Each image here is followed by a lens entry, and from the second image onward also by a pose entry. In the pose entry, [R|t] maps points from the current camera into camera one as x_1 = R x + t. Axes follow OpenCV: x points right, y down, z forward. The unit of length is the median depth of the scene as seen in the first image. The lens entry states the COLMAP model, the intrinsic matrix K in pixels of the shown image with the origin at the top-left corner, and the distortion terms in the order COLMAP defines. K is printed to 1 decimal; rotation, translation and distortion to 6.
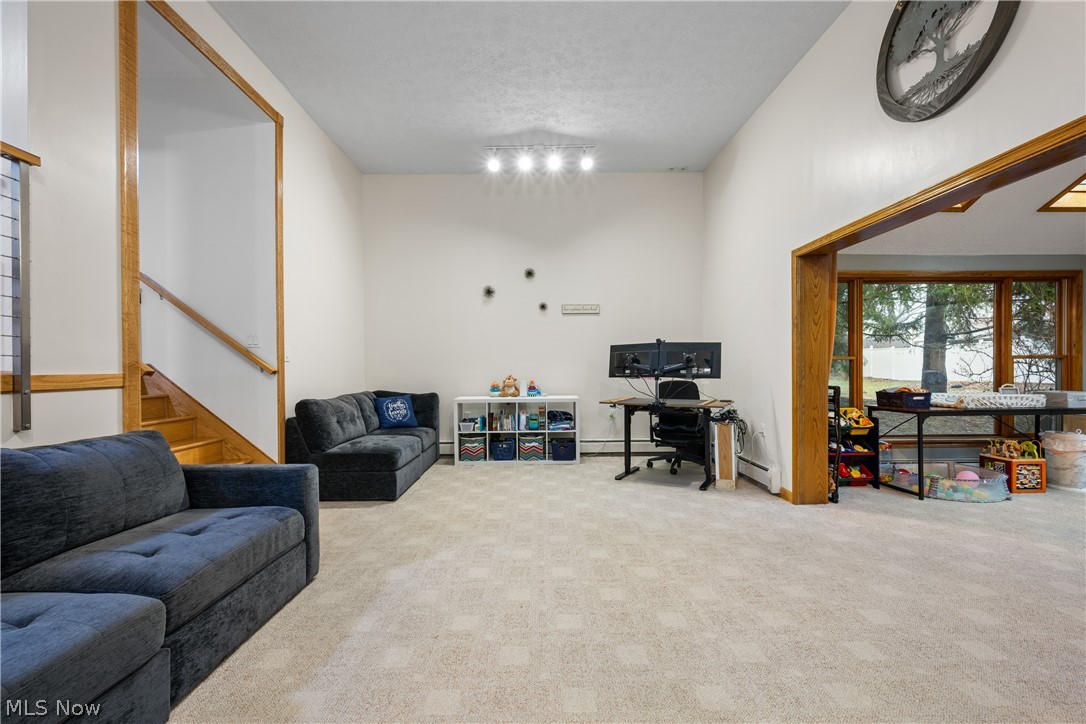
lens RADIAL K [[480.6, 0, 544.2], [0, 480.6, 365.8], [0, 0, 1]] dist [0.000137, -0.000061]
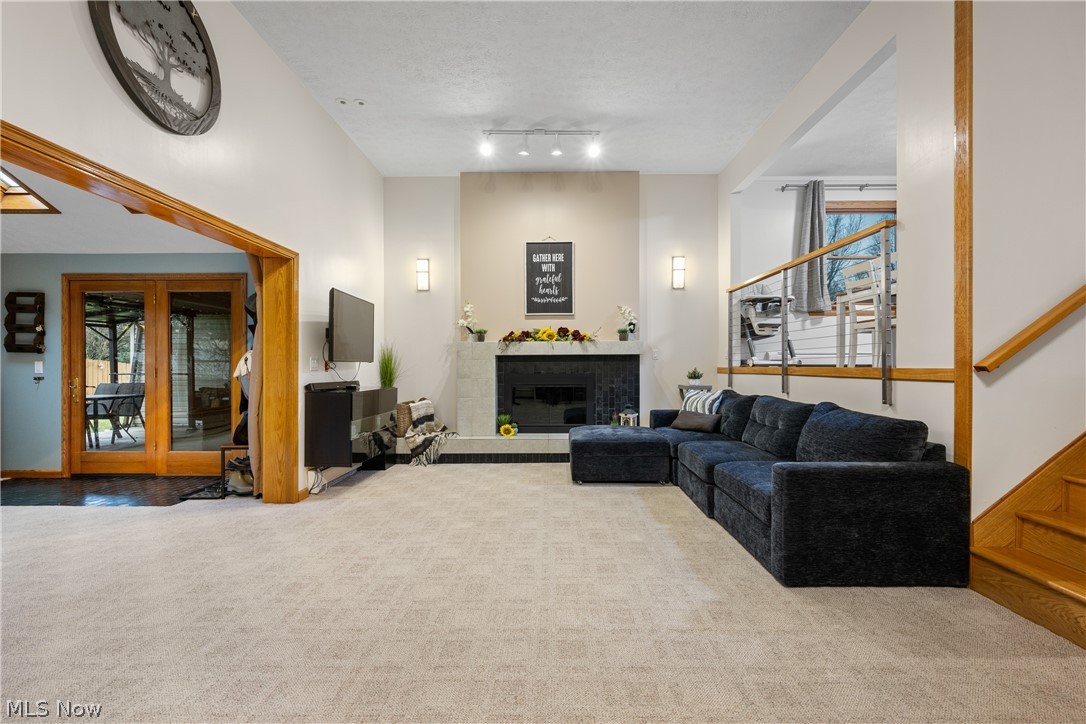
lens RADIAL K [[480.6, 0, 543.2], [0, 480.6, 364.2], [0, 0, 1]] dist [0.000137, -0.000061]
pose [[-0.999596, 0.008443, 0.027124, -0.020190], [0.008253, 0.999941, -0.007099, 0.004832], [-0.027183, -0.006872, -0.999607, 1.229066]]
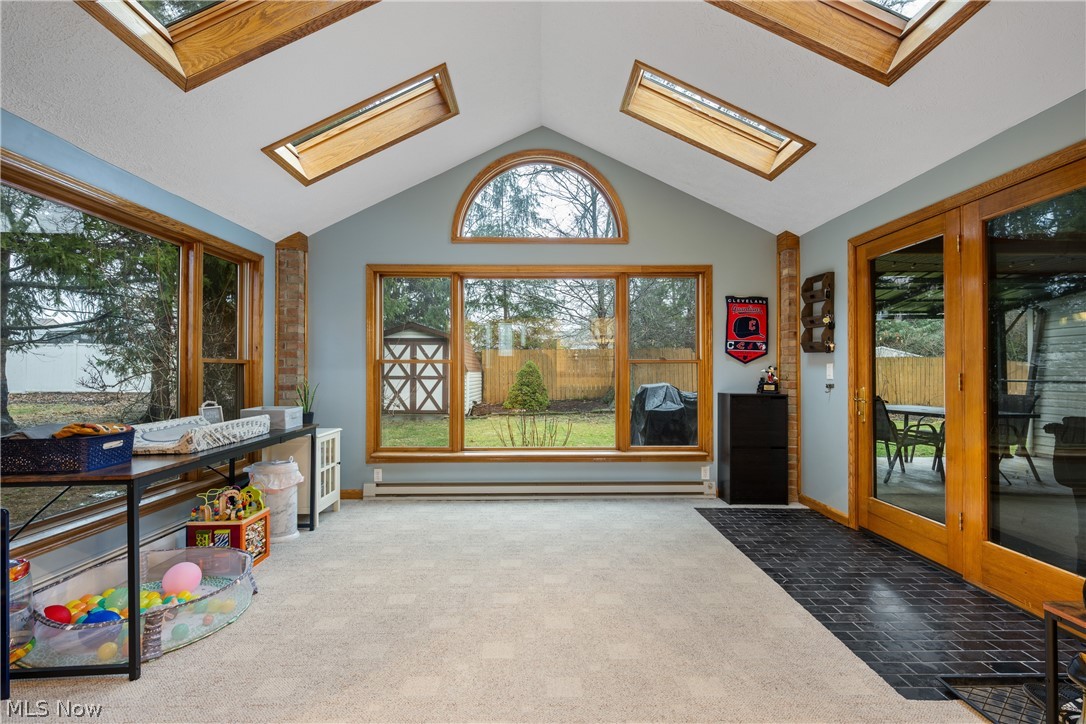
lens RADIAL K [[504.5, 0, 540.7], [0, 504.5, 367.8], [0, 0, 1]] dist [0.003836, 0.000772]
pose [[0.013067, 0.013305, 0.999826, 0.310760], [-0.002298, 0.999909, -0.013276, 0.000876], [-0.999912, -0.002125, 0.013096, 0.595743]]
